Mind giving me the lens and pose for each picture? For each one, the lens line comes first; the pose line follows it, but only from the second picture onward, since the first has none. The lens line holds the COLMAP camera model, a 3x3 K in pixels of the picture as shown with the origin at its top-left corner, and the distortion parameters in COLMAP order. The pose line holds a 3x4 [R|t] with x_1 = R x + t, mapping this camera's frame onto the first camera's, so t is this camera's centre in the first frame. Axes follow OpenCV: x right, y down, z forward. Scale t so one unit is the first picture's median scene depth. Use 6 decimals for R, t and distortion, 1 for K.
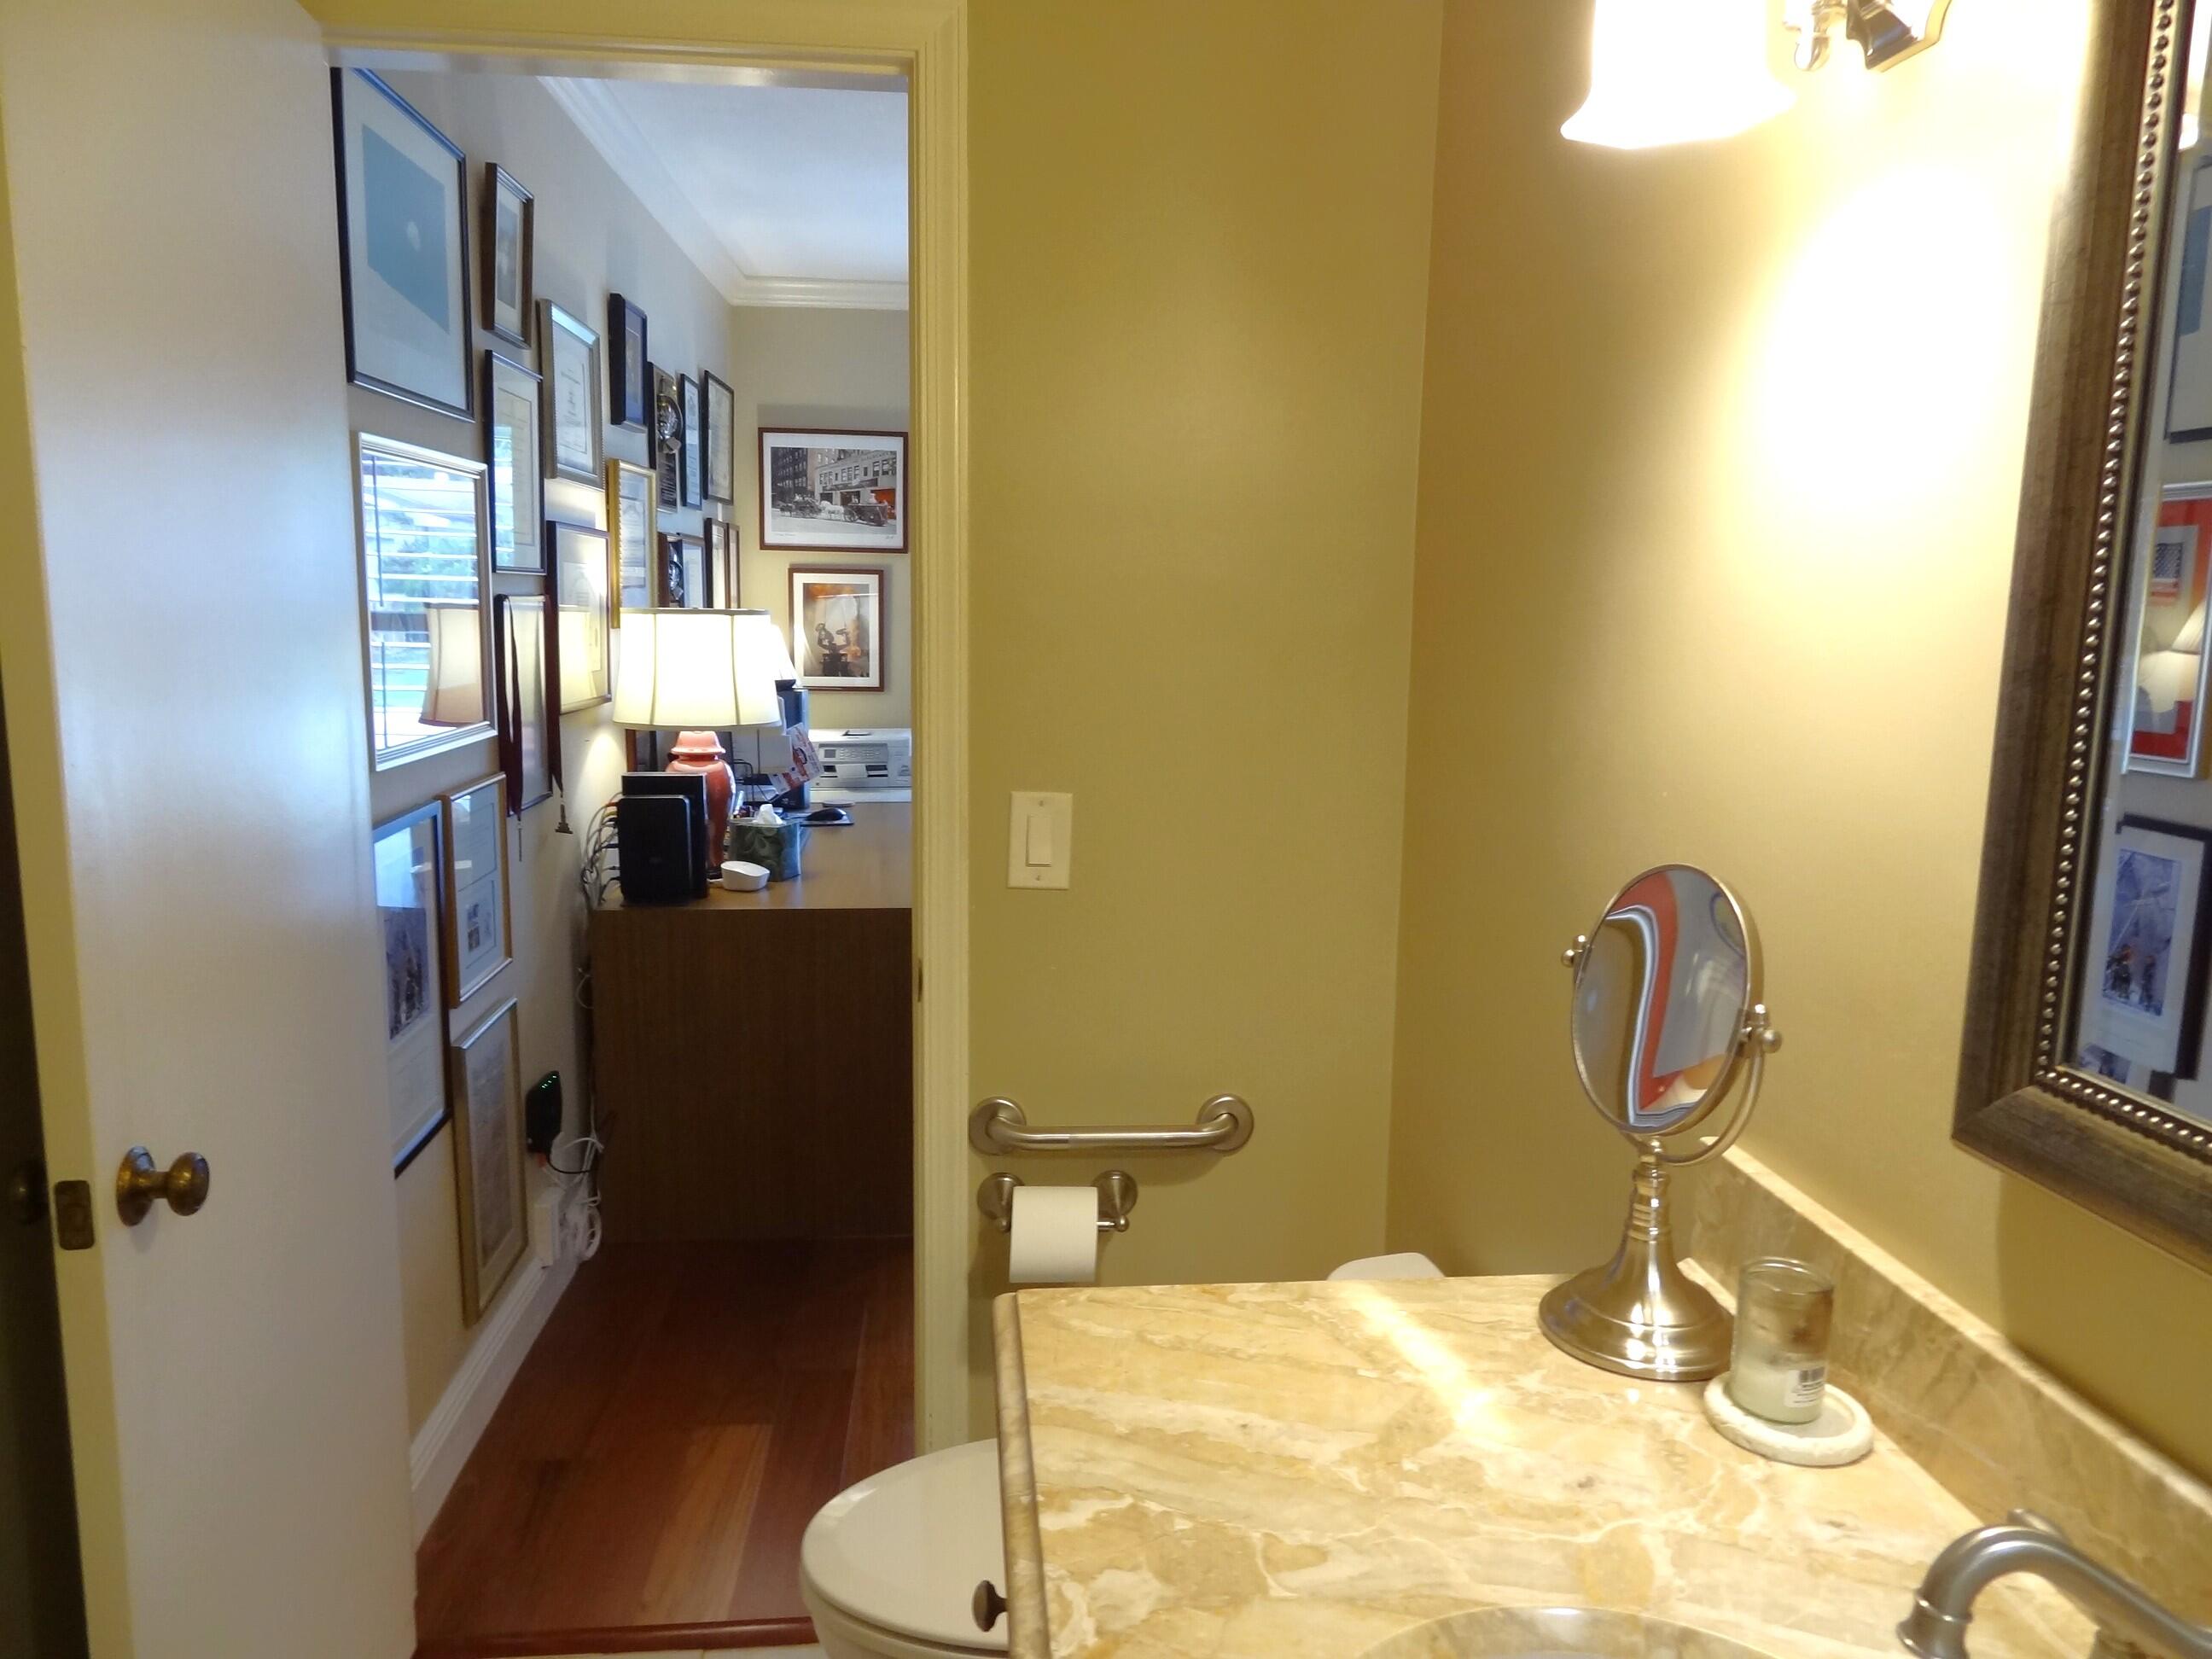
lens RADIAL K [[1545.6, 0, 1106.0], [0, 1545.6, 829.5], [0, 0, 1]] dist [0.000230, 0.006335]
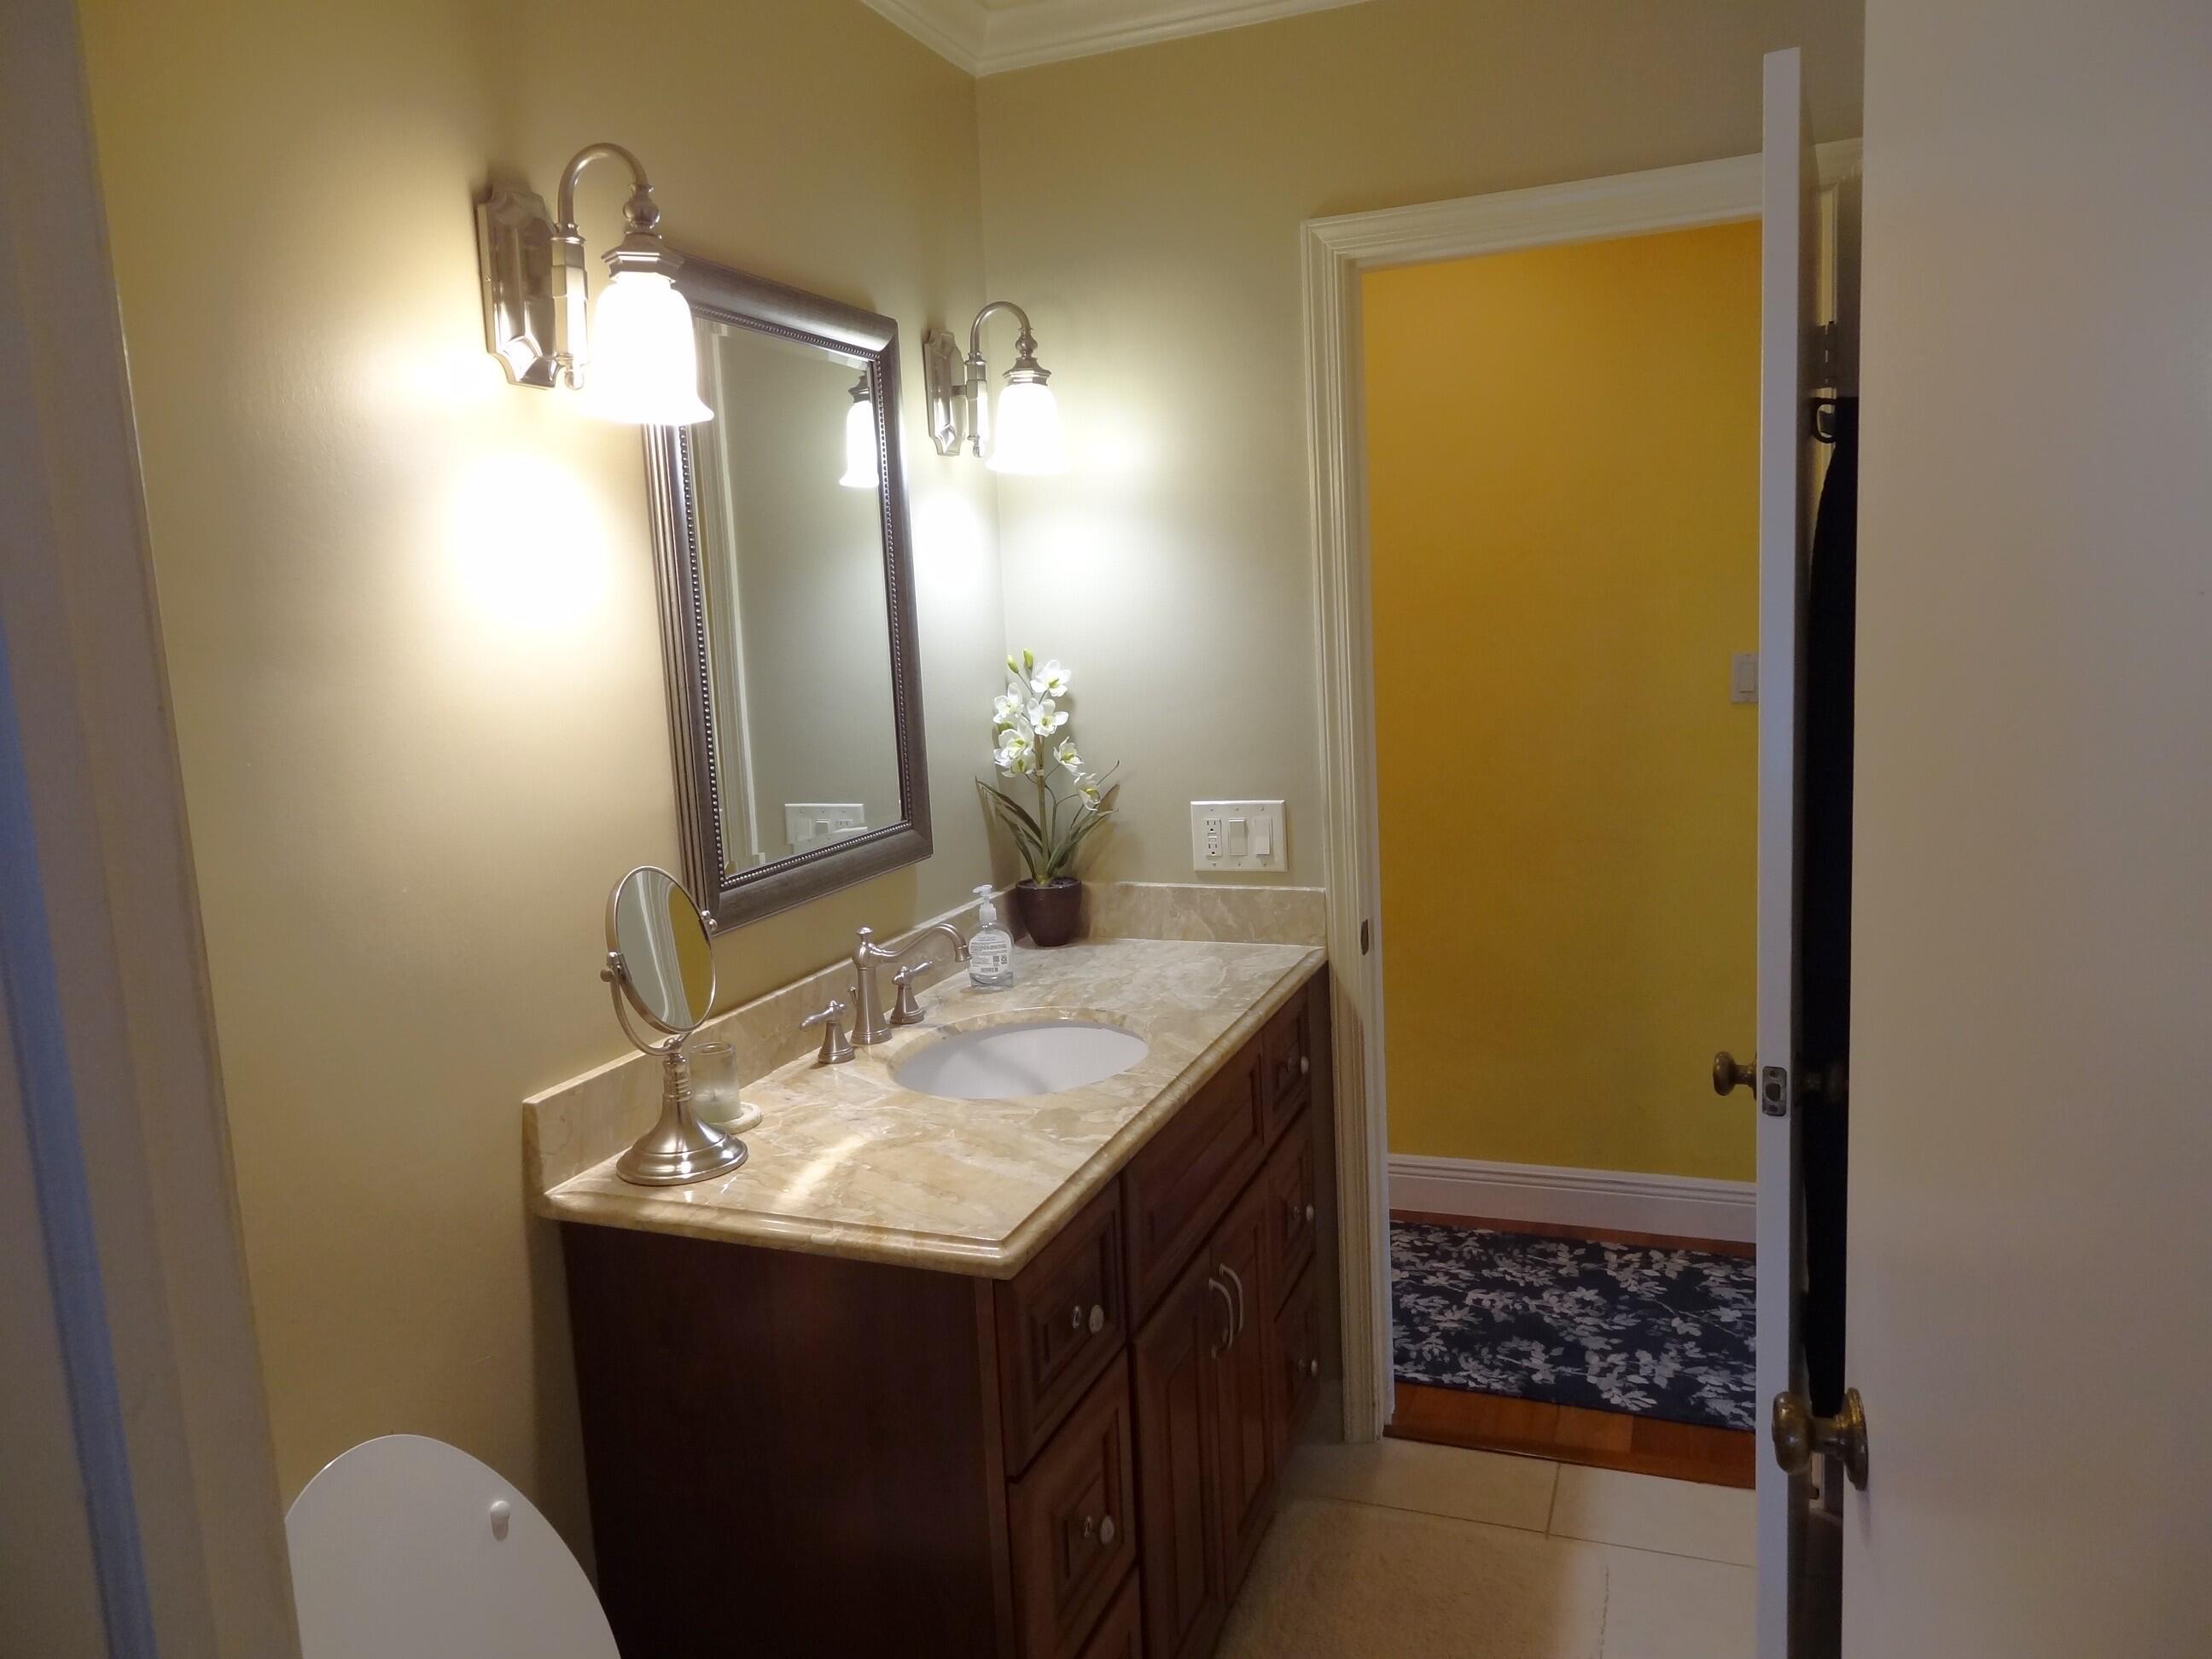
lens RADIAL K [[1545.6, 0, 1106.0], [0, 1545.6, 829.5], [0, 0, 1]] dist [0.000230, 0.006335]
pose [[-0.889445, -0.037449, 0.455506, -0.878073], [0.108748, 0.950674, 0.290505, -0.484515], [-0.443917, 0.307923, -0.841499, 2.406486]]
